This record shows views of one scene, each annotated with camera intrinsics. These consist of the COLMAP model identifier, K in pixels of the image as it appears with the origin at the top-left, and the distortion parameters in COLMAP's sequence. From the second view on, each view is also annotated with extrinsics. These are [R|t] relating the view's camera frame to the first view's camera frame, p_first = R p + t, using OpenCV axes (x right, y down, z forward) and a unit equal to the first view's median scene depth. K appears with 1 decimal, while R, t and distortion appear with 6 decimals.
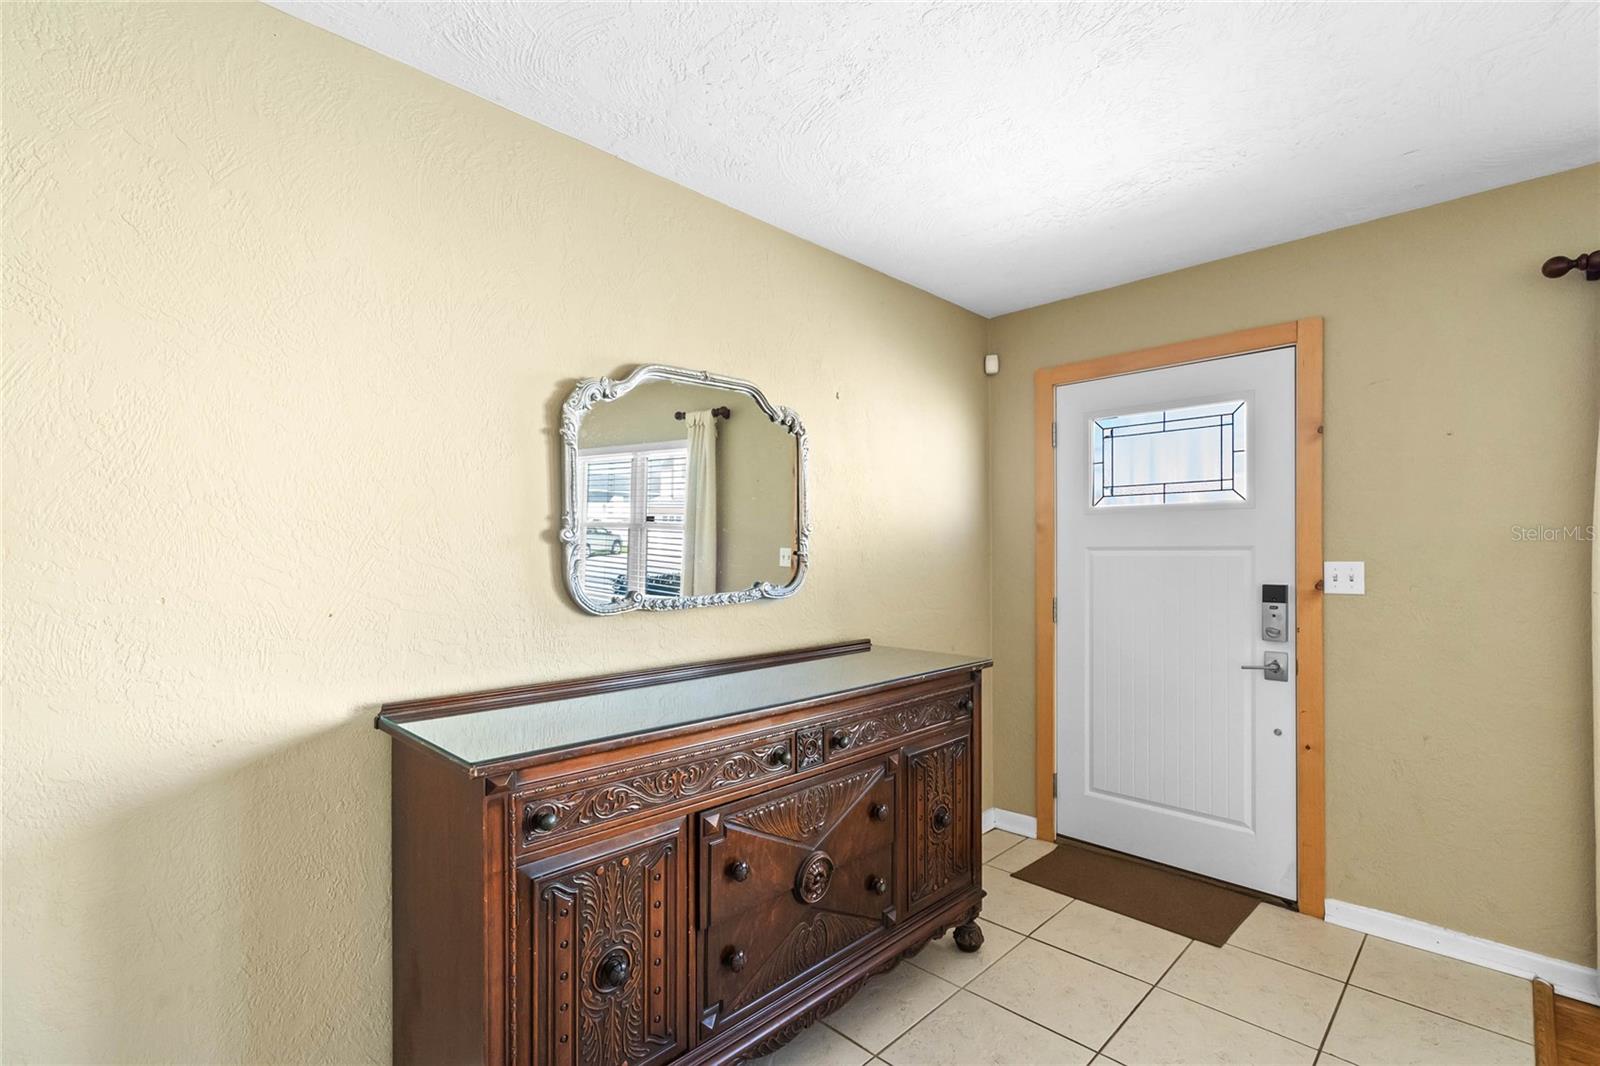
lens RADIAL K [[738.1, 0, 799.2], [0, 738.1, 549.1], [0, 0, 1]] dist [-0.001563, 0.000655]
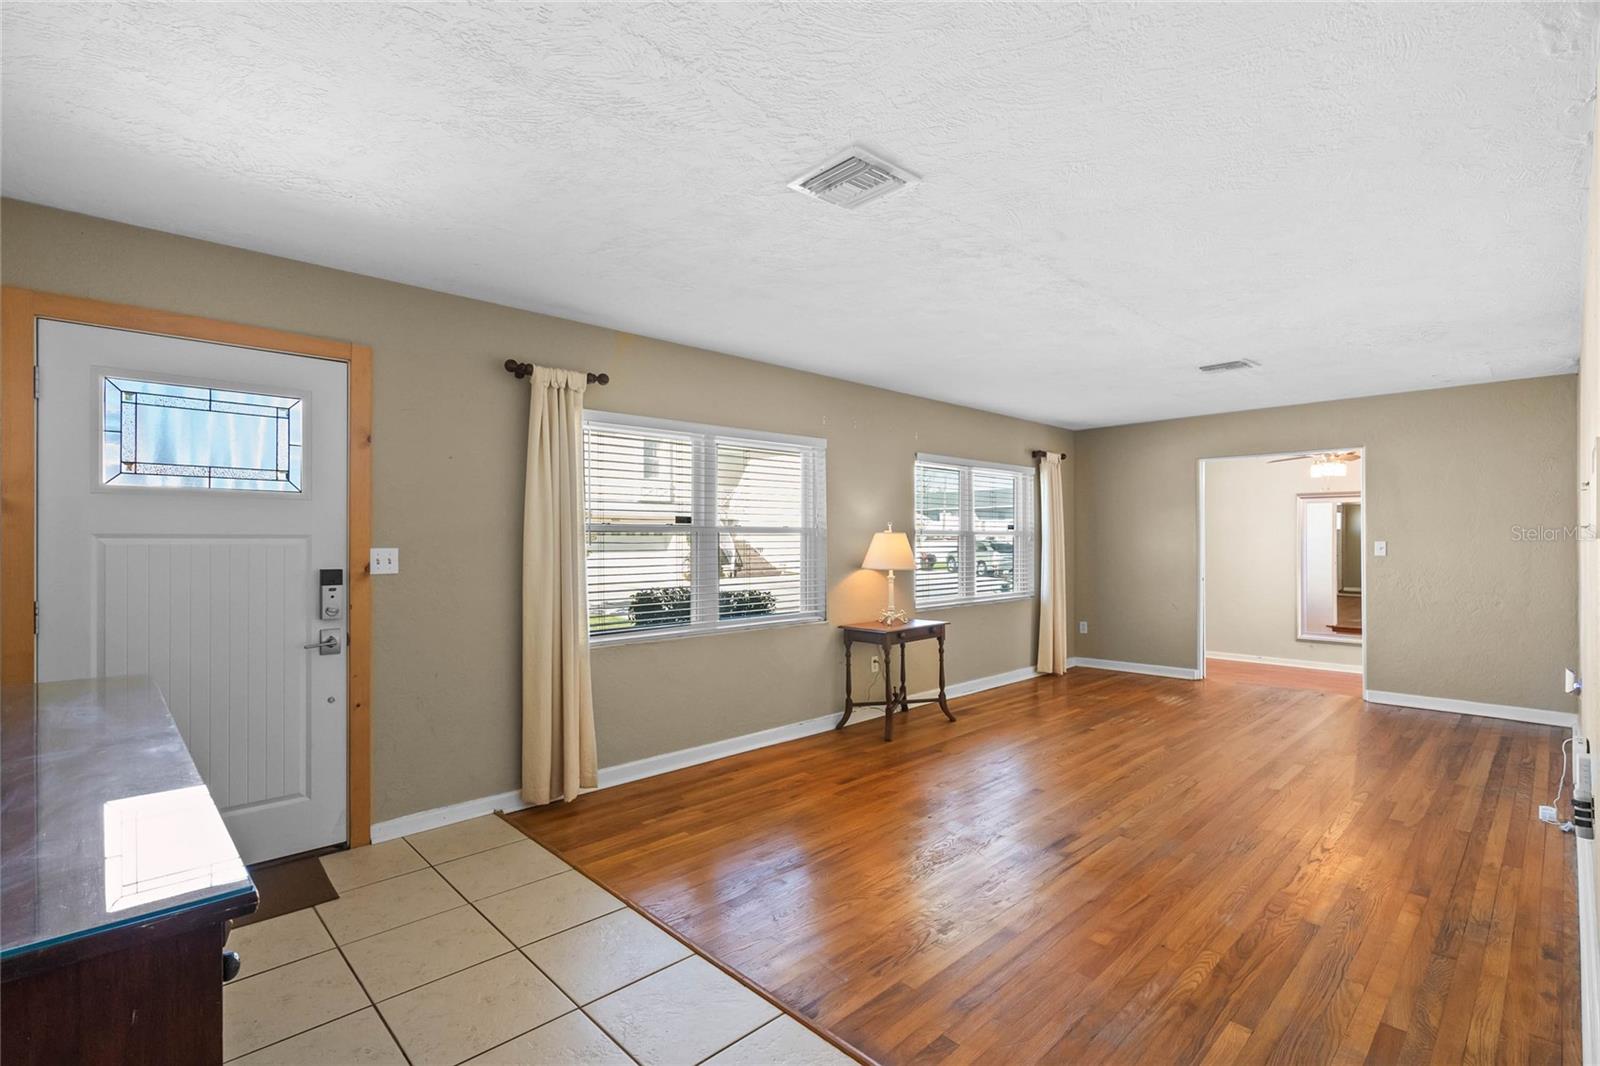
lens RADIAL K [[738.1, 0, 800.2], [0, 738.1, 540.2], [0, 0, 1]] dist [-0.001563, 0.000655]
pose [[0.022858, 0.005850, 0.999722, -0.468940], [-0.000201, 0.999983, -0.005847, 0.010122], [-0.999739, -0.000067, 0.022859, 0.258074]]
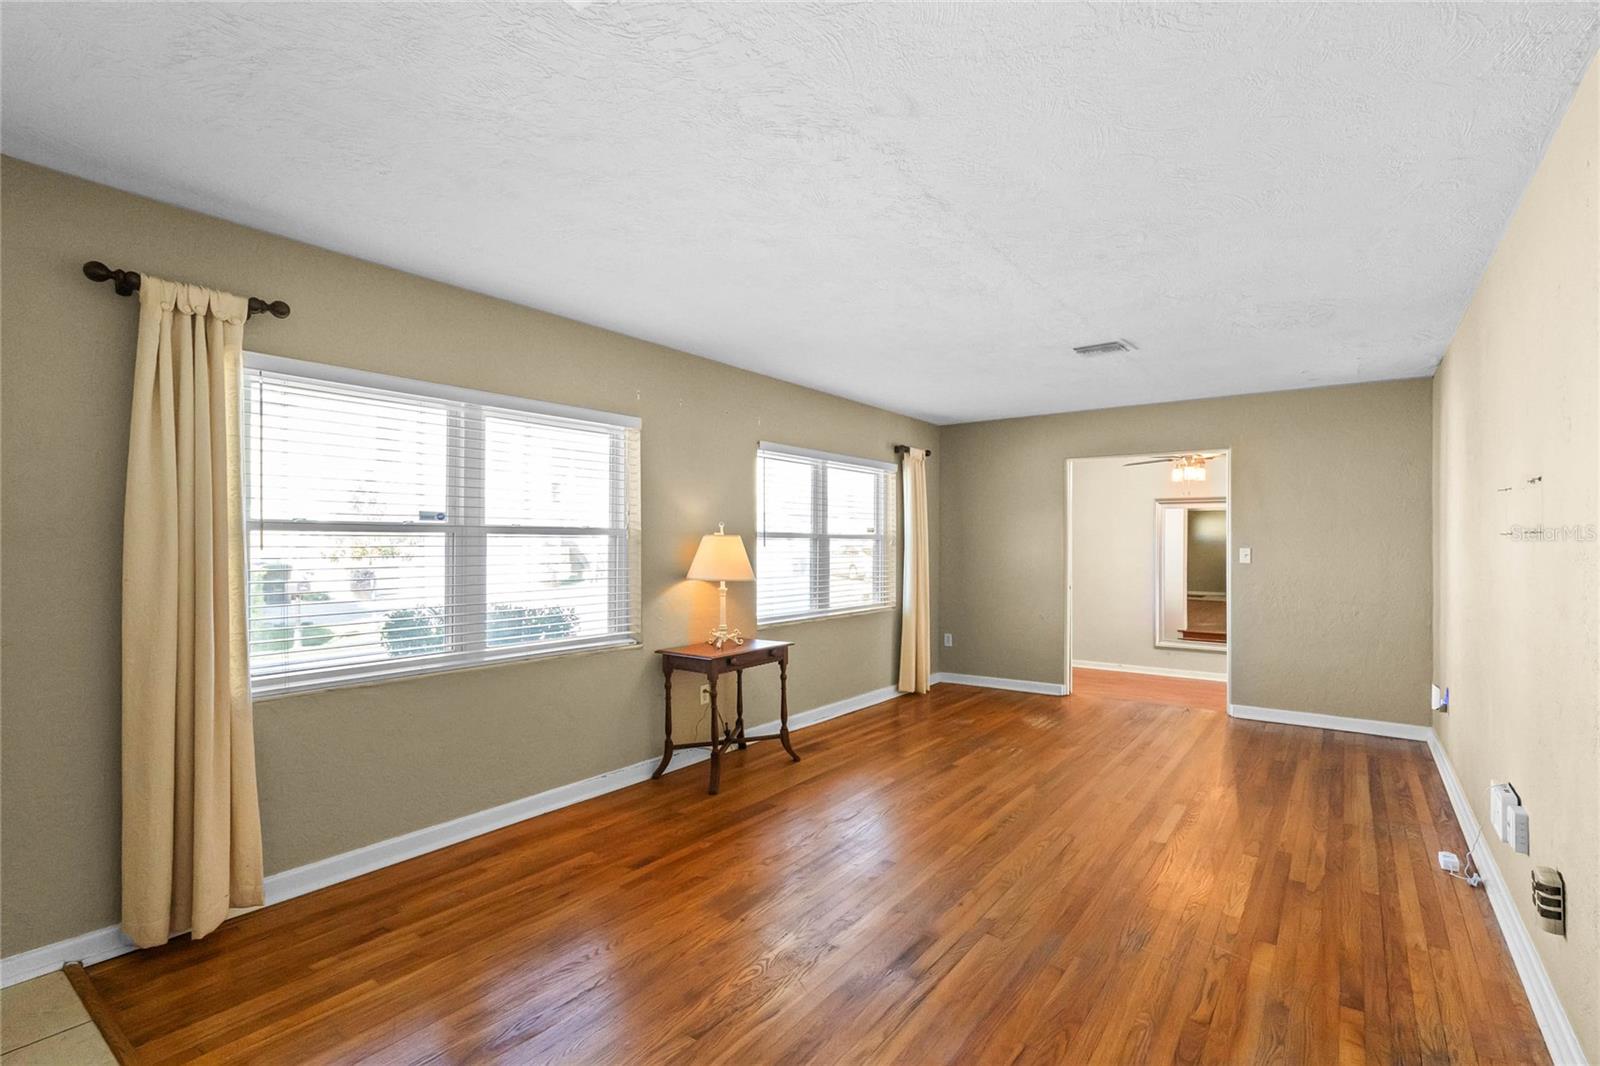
lens RADIAL K [[738.1, 0, 800.1], [0, 738.1, 545.1], [0, 0, 1]] dist [-0.001563, 0.000655]
pose [[-0.140242, 0.002602, 0.990114, -0.120170], [-0.004205, 0.999986, -0.003223, 0.004814], [-0.990108, -0.004615, -0.140229, 0.121228]]
